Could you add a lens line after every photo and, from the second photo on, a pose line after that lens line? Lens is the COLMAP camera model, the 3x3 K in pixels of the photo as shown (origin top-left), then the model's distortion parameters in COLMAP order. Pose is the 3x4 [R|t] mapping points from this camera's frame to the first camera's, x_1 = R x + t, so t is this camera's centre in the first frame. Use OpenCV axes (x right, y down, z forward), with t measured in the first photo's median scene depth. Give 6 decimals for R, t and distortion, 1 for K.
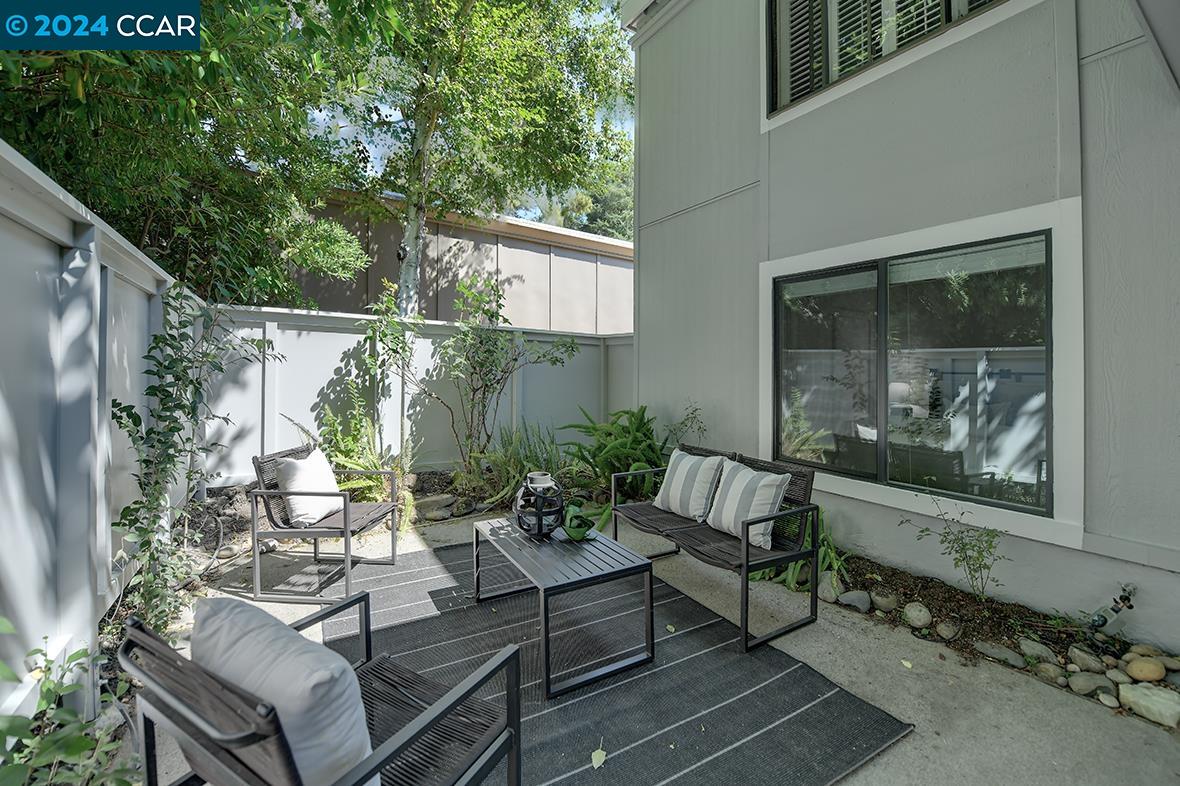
lens RADIAL K [[492.1, 0, 611.1], [0, 492.1, 372.3], [0, 0, 1]] dist [-0.029806, -0.000031]
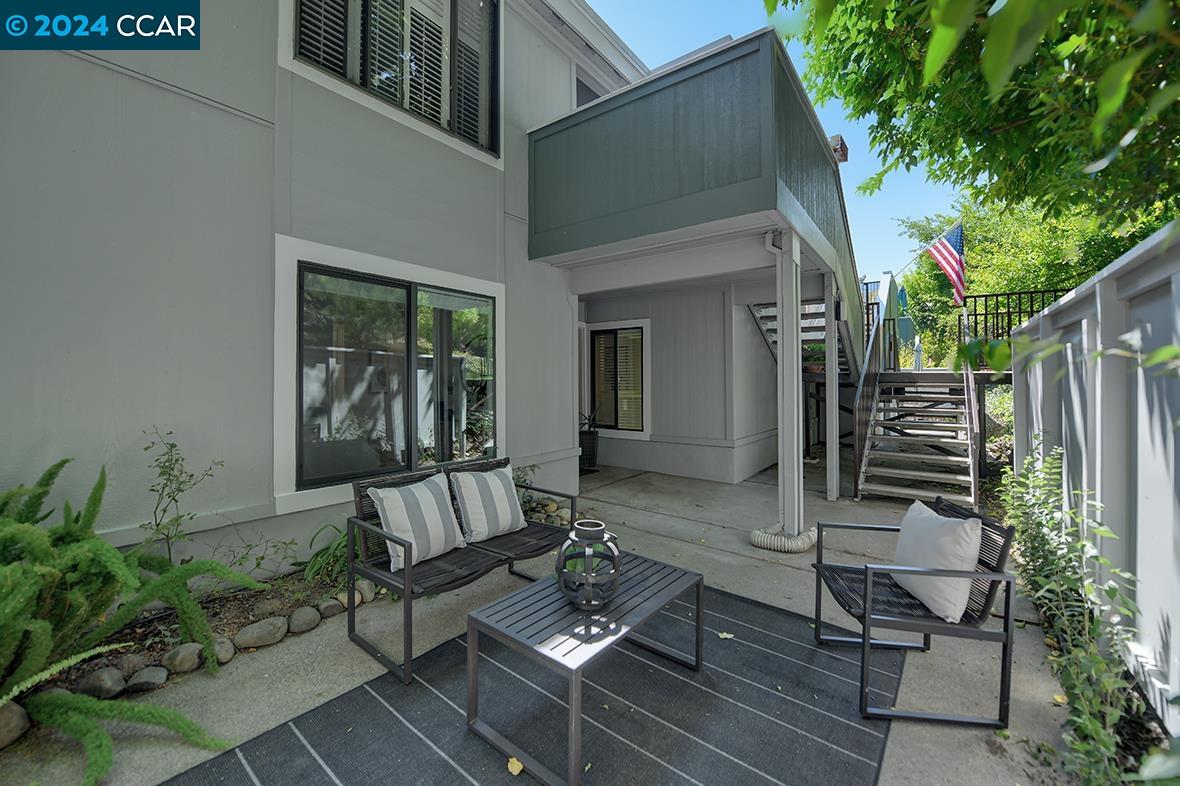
lens RADIAL K [[480.4, 0, 585.9], [0, 480.4, 356.8], [0, 0, 1]] dist [-0.015794, -0.000271]
pose [[-0.355272, 0.028075, 0.934341, -0.499037], [-0.003427, 0.999503, -0.031337, -0.012465], [-0.934757, -0.014335, -0.355000, 0.750816]]
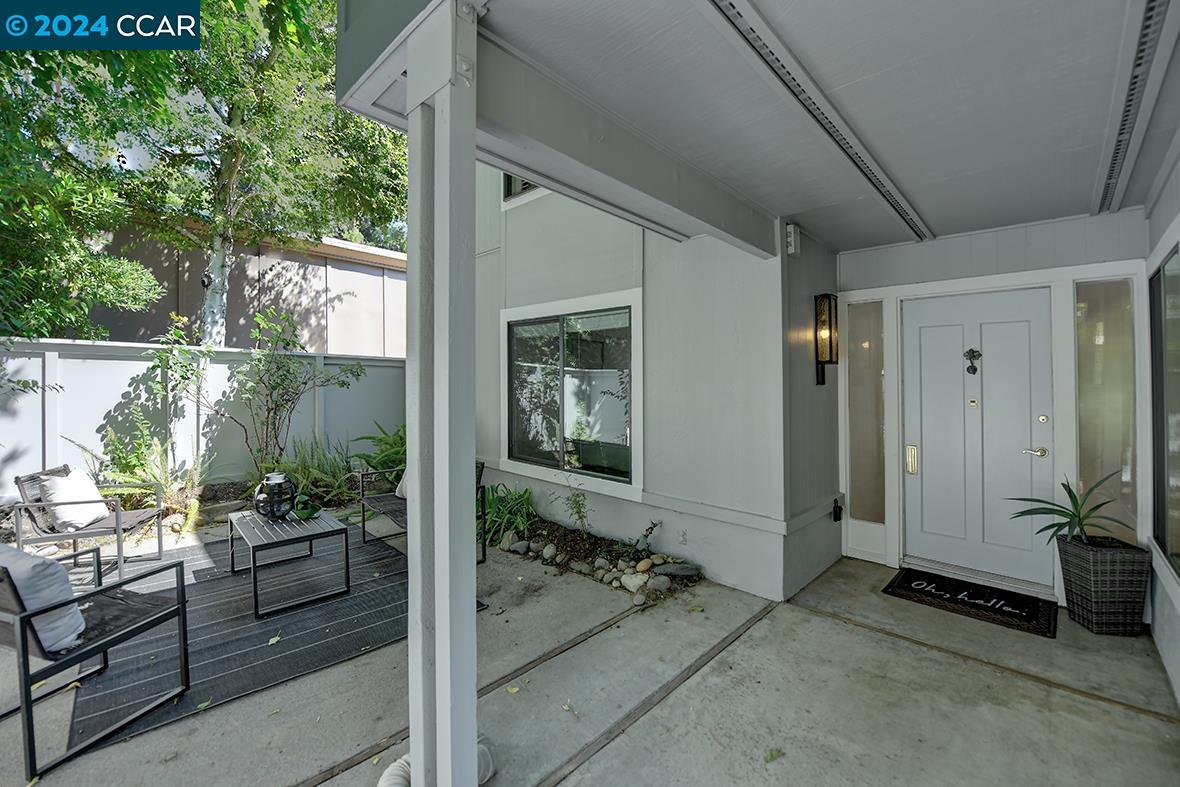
lens RADIAL K [[488.8, 0, 633.0], [0, 488.8, 374.5], [0, 0, 1]] dist [-0.030846, -0.000093]
pose [[0.965641, -0.009833, 0.259694, 0.282340], [0.011093, 0.999933, -0.003390, -0.035183], [-0.259643, 0.006154, 0.965685, -0.339991]]
